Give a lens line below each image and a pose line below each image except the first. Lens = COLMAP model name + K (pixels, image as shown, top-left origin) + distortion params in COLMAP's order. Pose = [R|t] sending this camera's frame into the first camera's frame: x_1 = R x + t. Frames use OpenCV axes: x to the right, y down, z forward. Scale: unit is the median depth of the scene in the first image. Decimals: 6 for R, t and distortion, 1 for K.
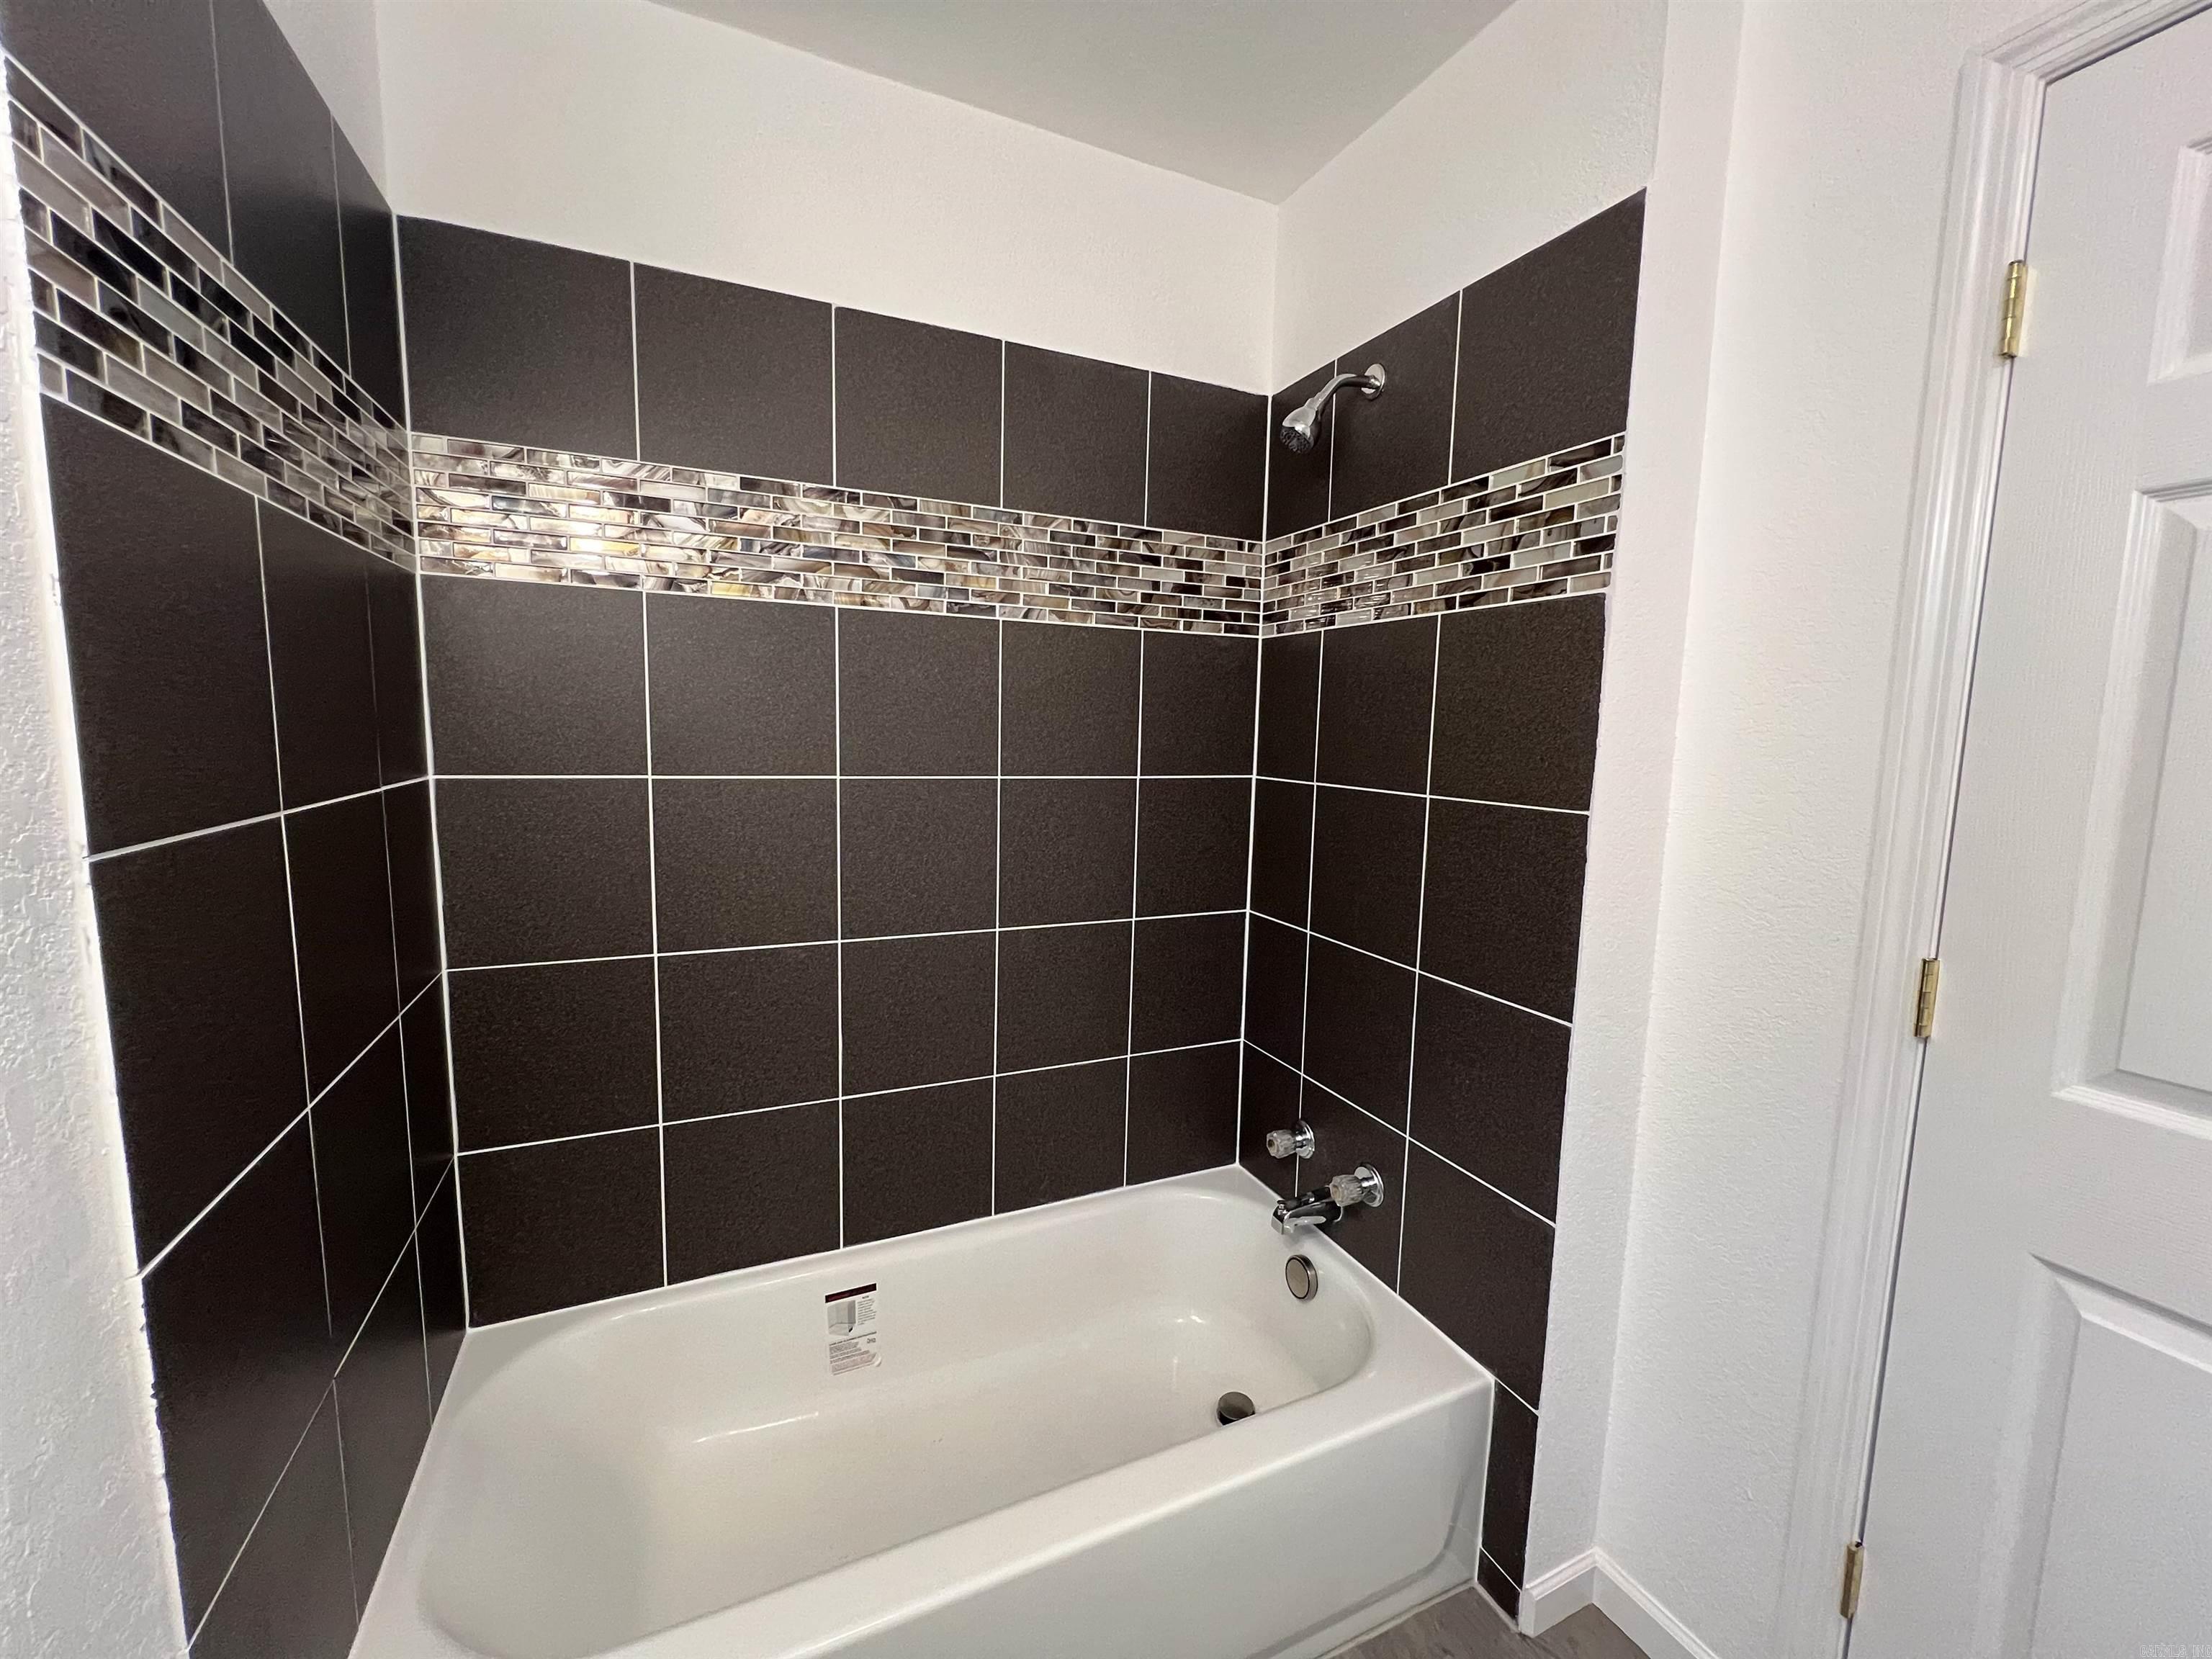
lens RADIAL K [[883.7, 0, 1101.5], [0, 883.7, 826.1], [0, 0, 1]] dist [-0.003213, 0.000141]
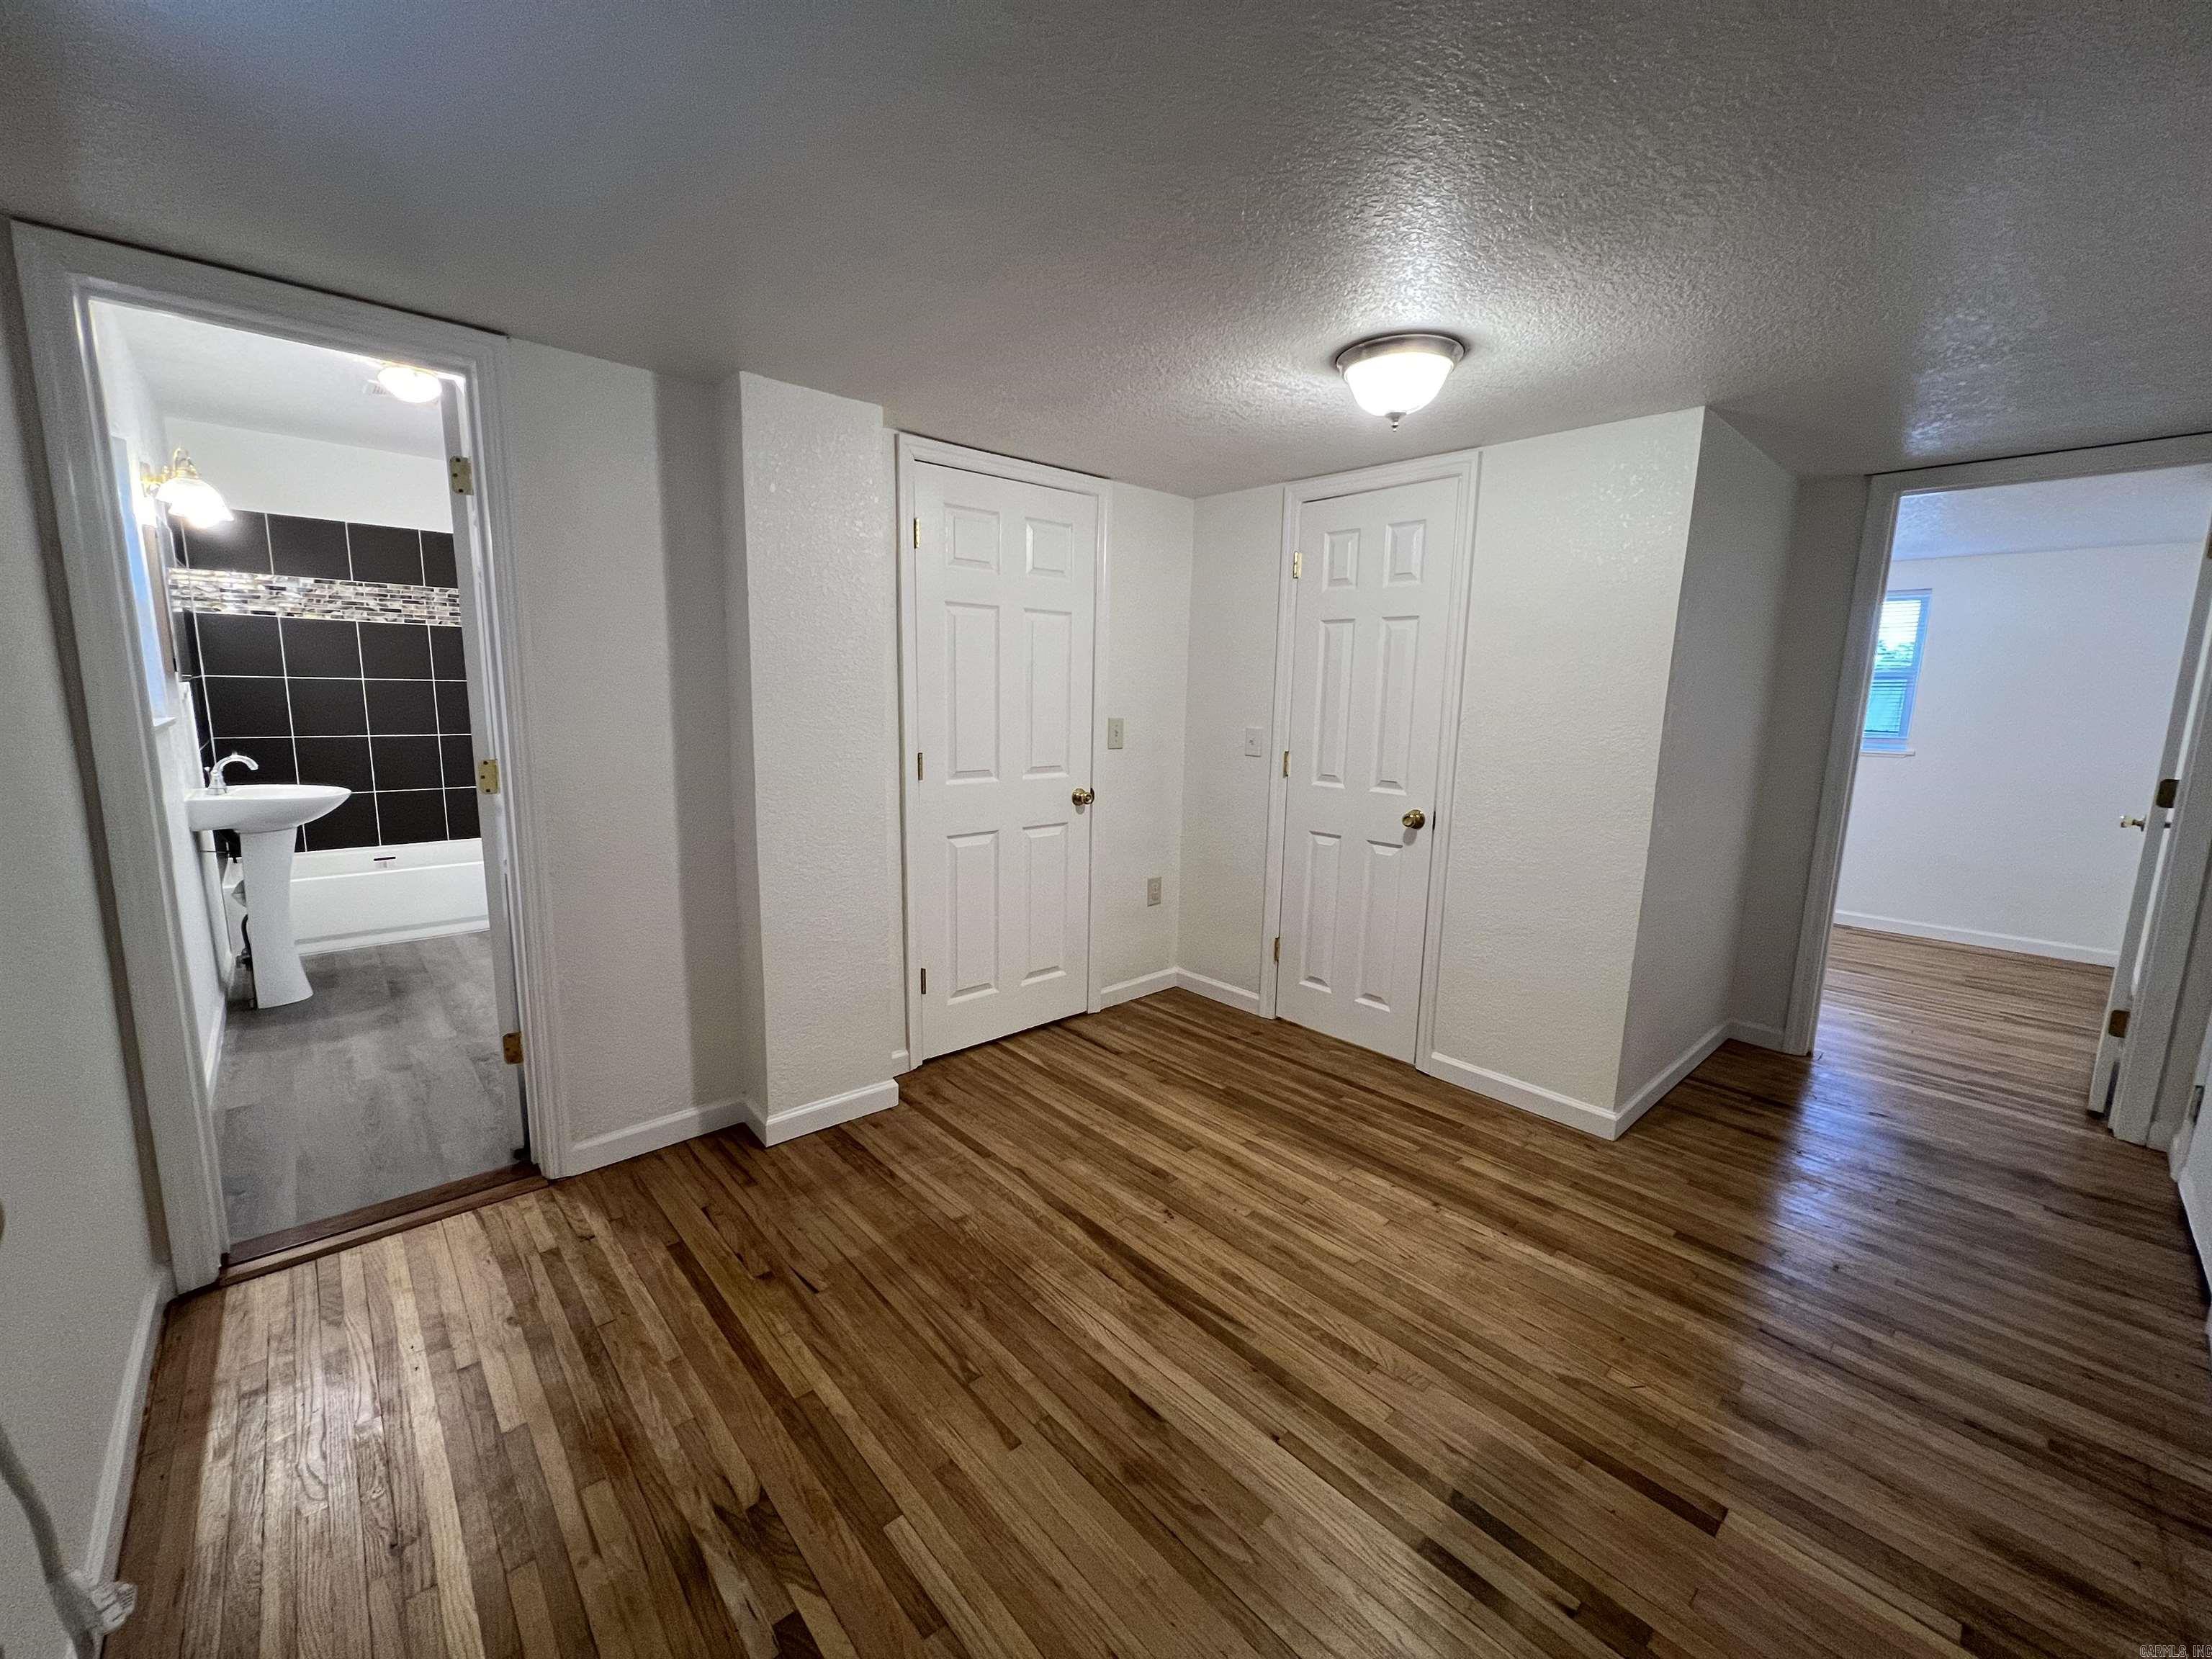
lens RADIAL K [[882.9, 0, 1100.6], [0, 882.9, 826.8], [0, 0, 1]] dist [0.000658, 0.000459]
pose [[0.952056, -0.051322, 0.301587, 1.151309], [0.035252, 0.997665, 0.058492, 0.356993], [-0.303885, -0.045056, 0.951643, -2.624581]]
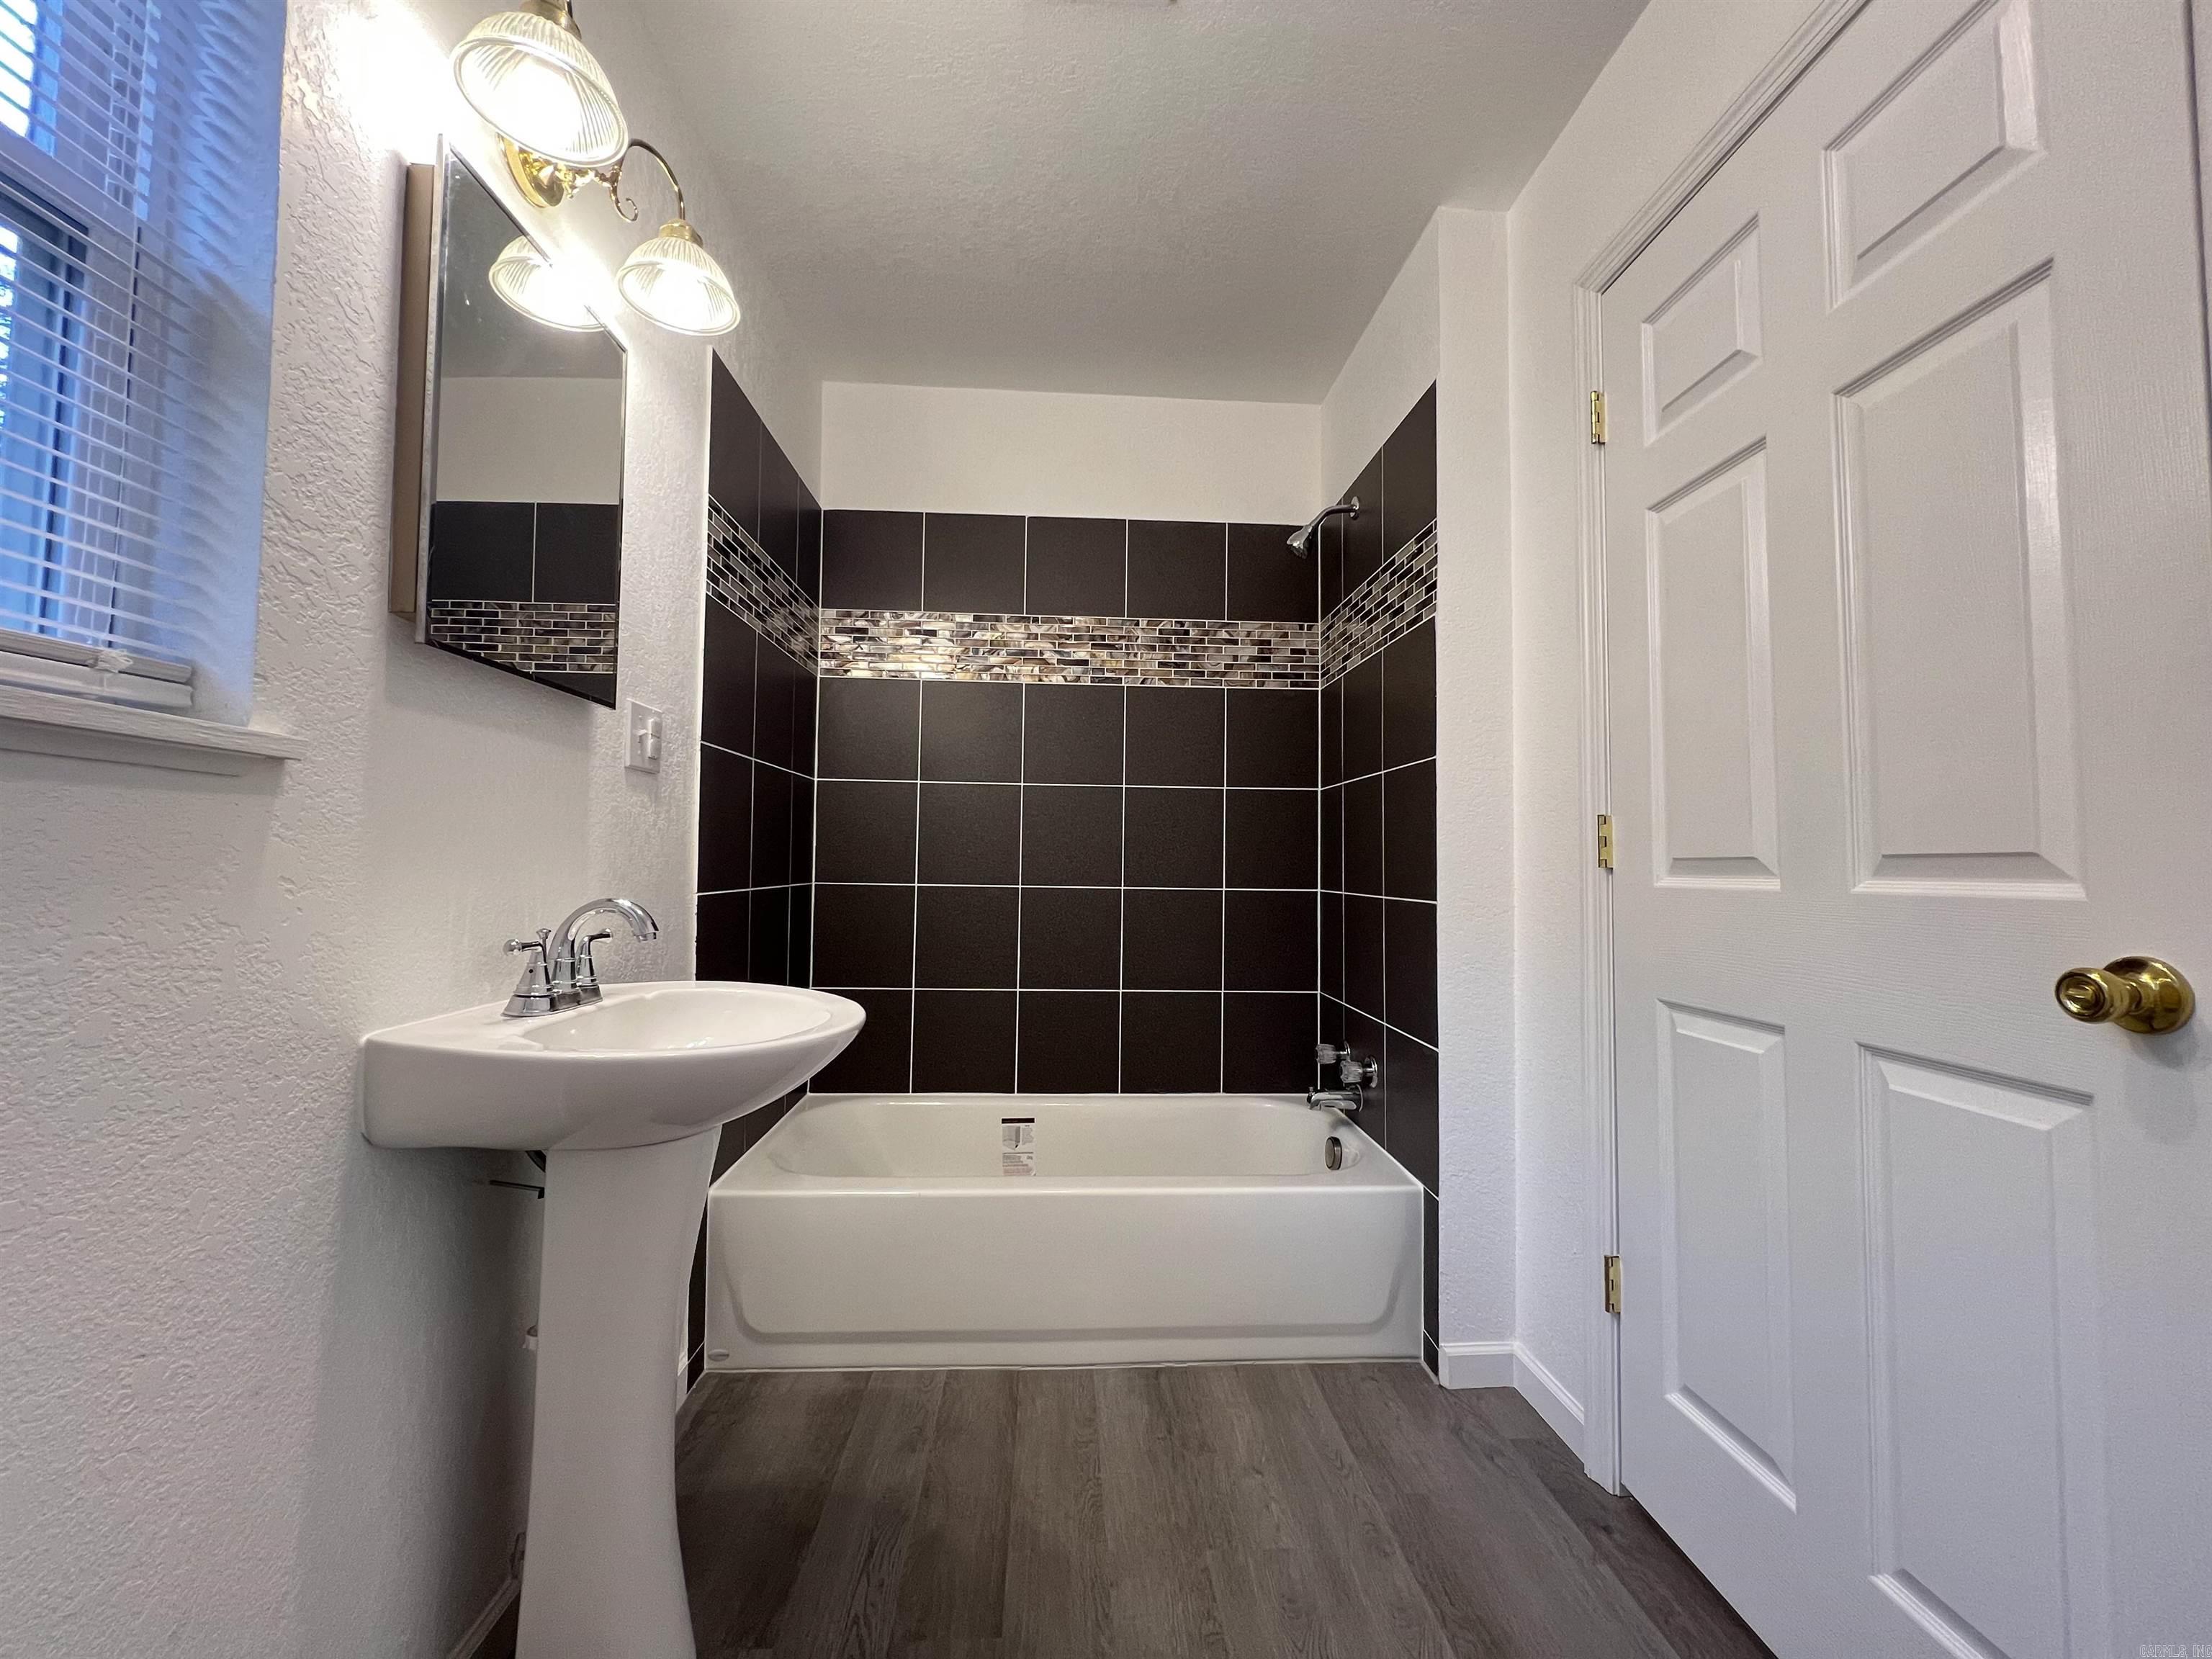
lens RADIAL K [[883.7, 0, 1101.5], [0, 883.7, 826.1], [0, 0, 1]] dist [-0.003213, 0.000141]
pose [[0.930749, -0.026473, -0.364700, 0.442260], [-0.033142, 0.987163, -0.156240, 0.277974], [0.364154, 0.157507, 0.917923, -0.446774]]
